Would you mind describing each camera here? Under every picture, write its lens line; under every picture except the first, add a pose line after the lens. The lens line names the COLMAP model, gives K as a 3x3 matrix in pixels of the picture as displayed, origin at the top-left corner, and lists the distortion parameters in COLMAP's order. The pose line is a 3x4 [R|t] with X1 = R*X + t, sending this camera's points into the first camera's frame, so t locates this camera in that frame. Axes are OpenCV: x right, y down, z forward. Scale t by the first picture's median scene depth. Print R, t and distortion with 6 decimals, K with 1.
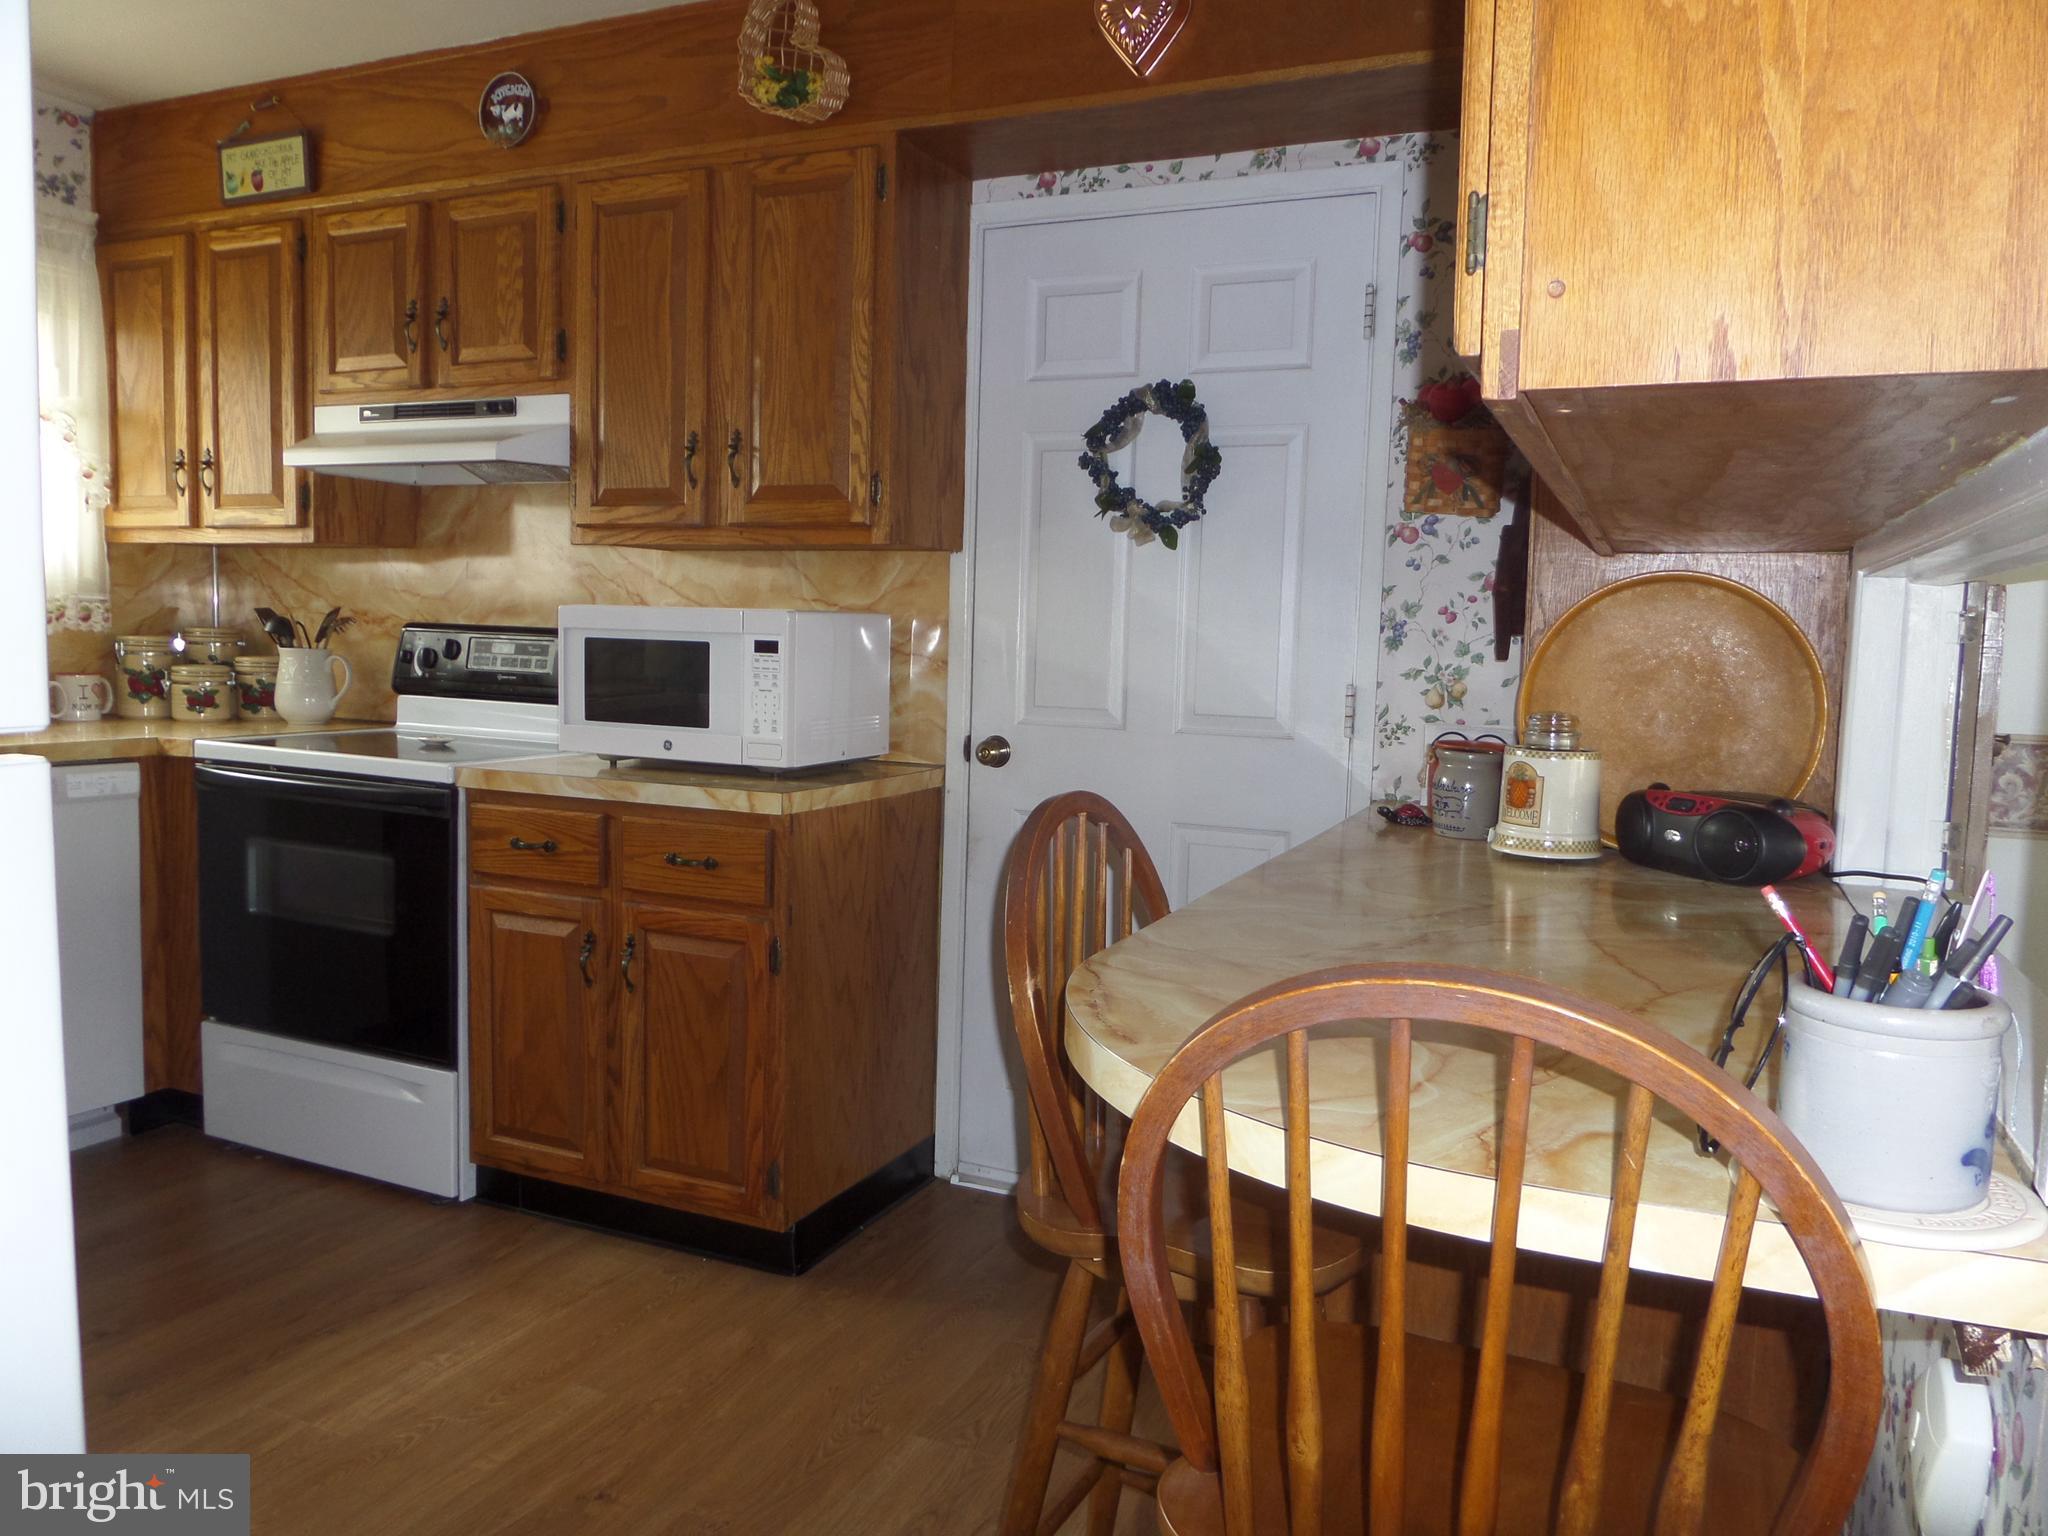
lens RADIAL K [[1473.4, 0, 1020.7], [0, 1473.4, 770.8], [0, 0, 1]] dist [-0.025082, -0.003509]
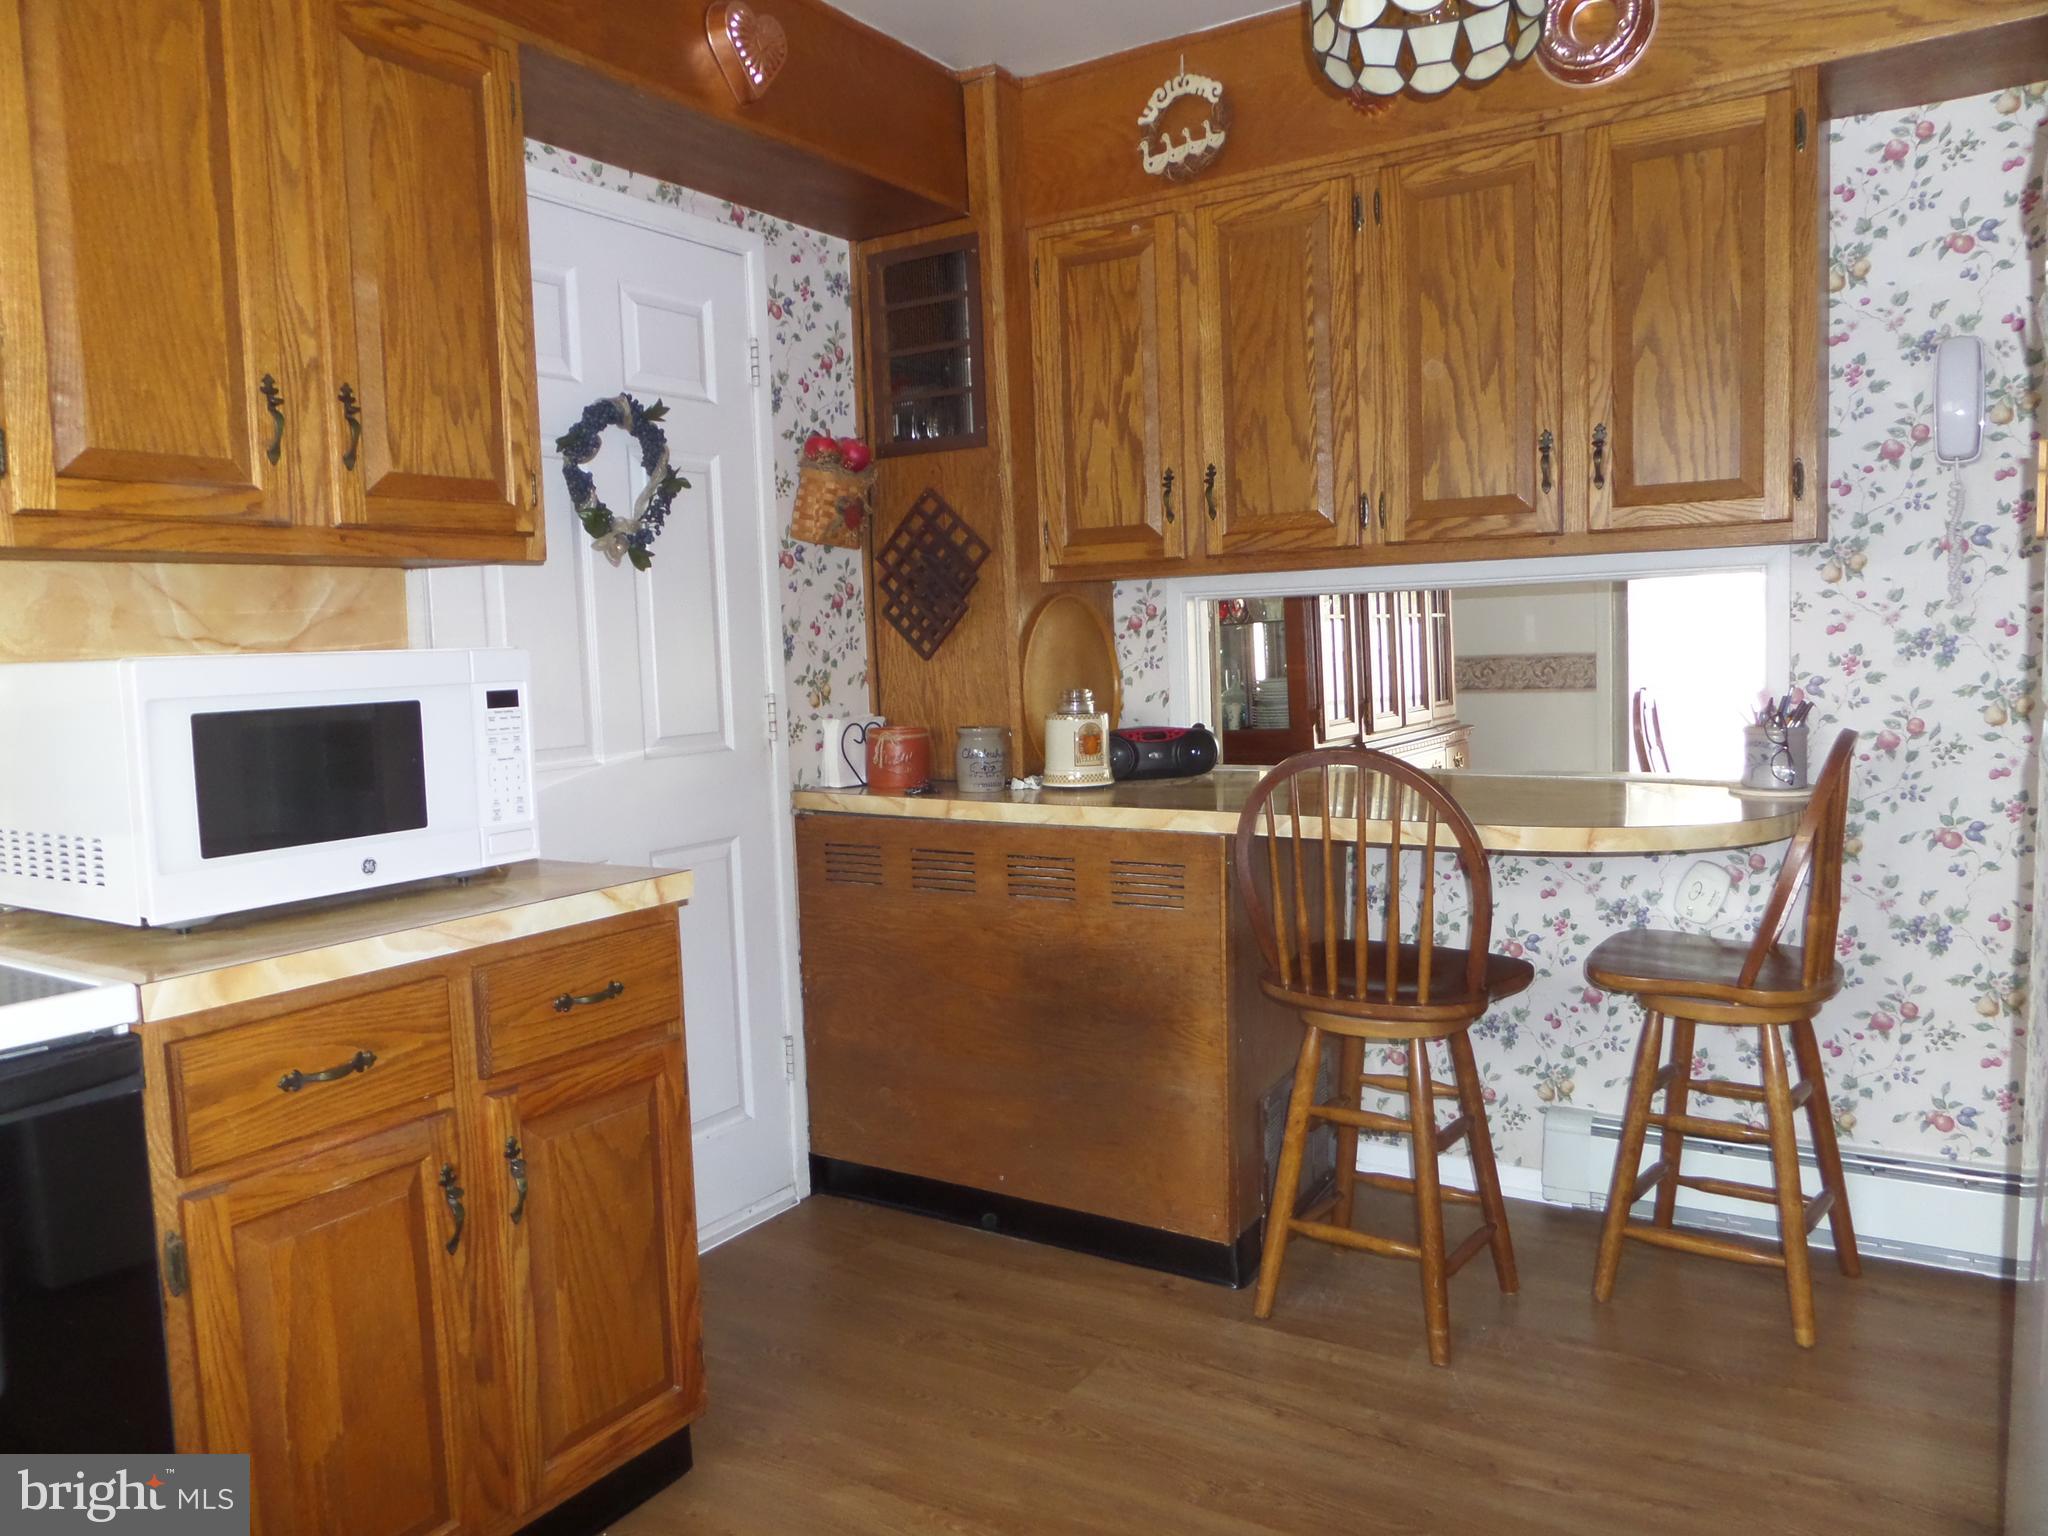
lens RADIAL K [[1473.4, 0, 1021.9], [0, 1473.4, 761.0], [0, 0, 1]] dist [-0.025082, -0.003509]
pose [[0.148773, -0.115461, 0.982108, -0.811133], [0.125922, 0.987287, 0.096995, -0.087699], [-0.980821, 0.109239, 0.161421, 0.603869]]
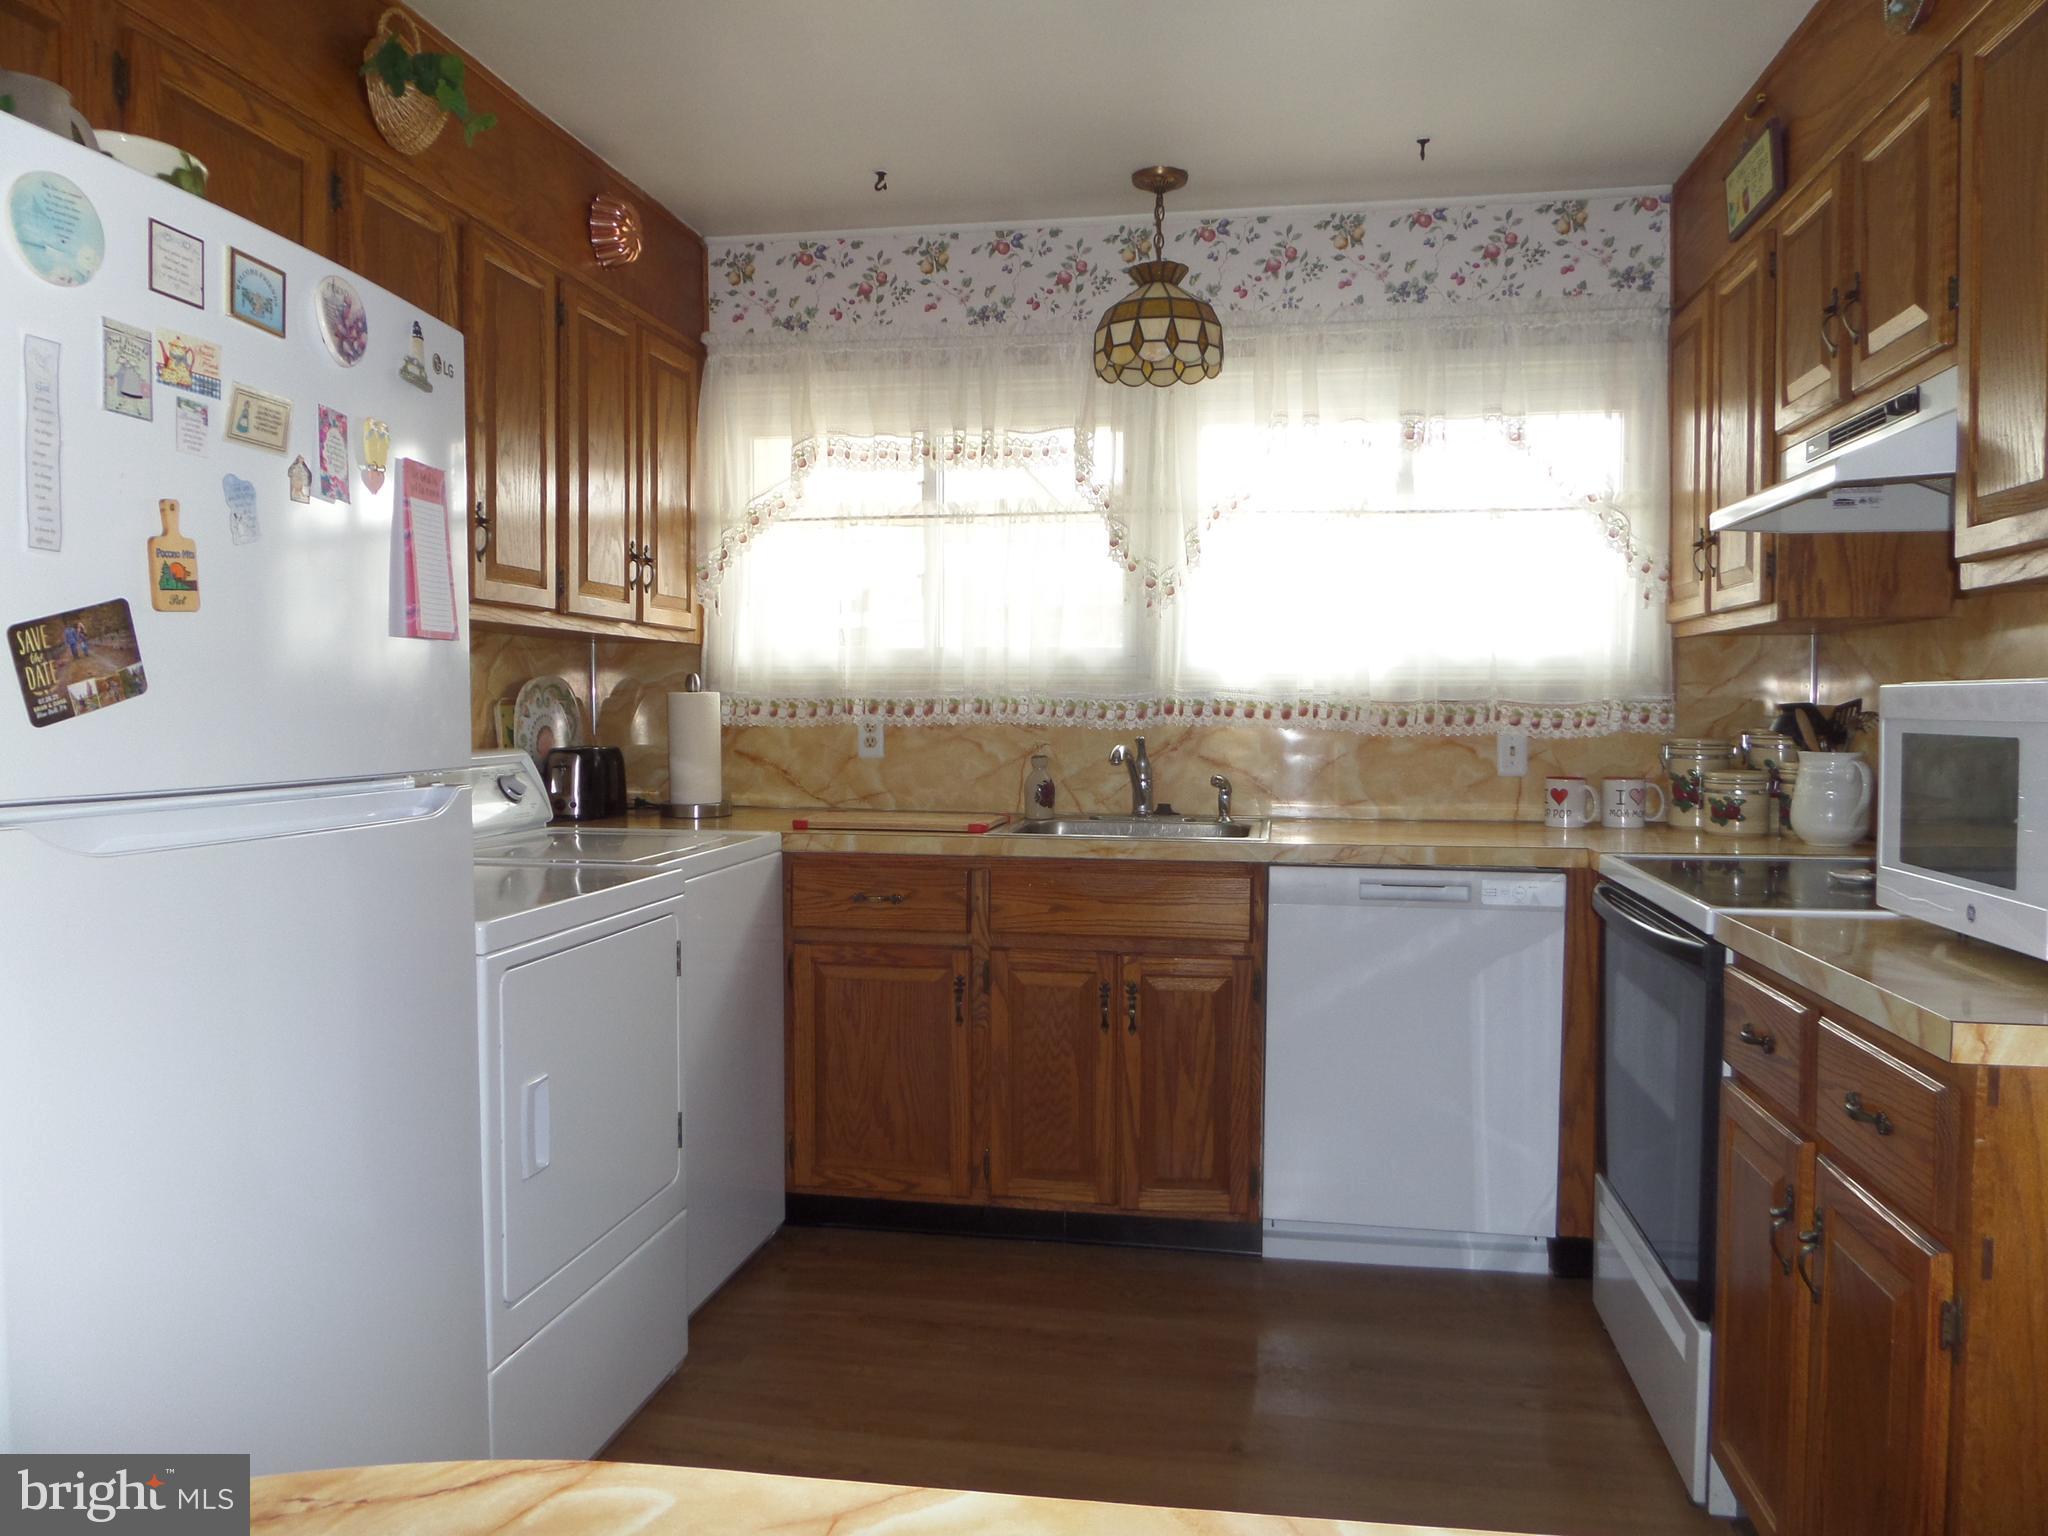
lens RADIAL K [[1473.4, 0, 1024.8], [0, 1473.4, 762.4], [0, 0, 1]] dist [-0.025082, -0.003509]
pose [[0.246687, 0.006039, -0.969076, 0.234082], [-0.083570, 0.996388, -0.015064, -0.037469], [0.965485, 0.084702, 0.246301, 0.489991]]
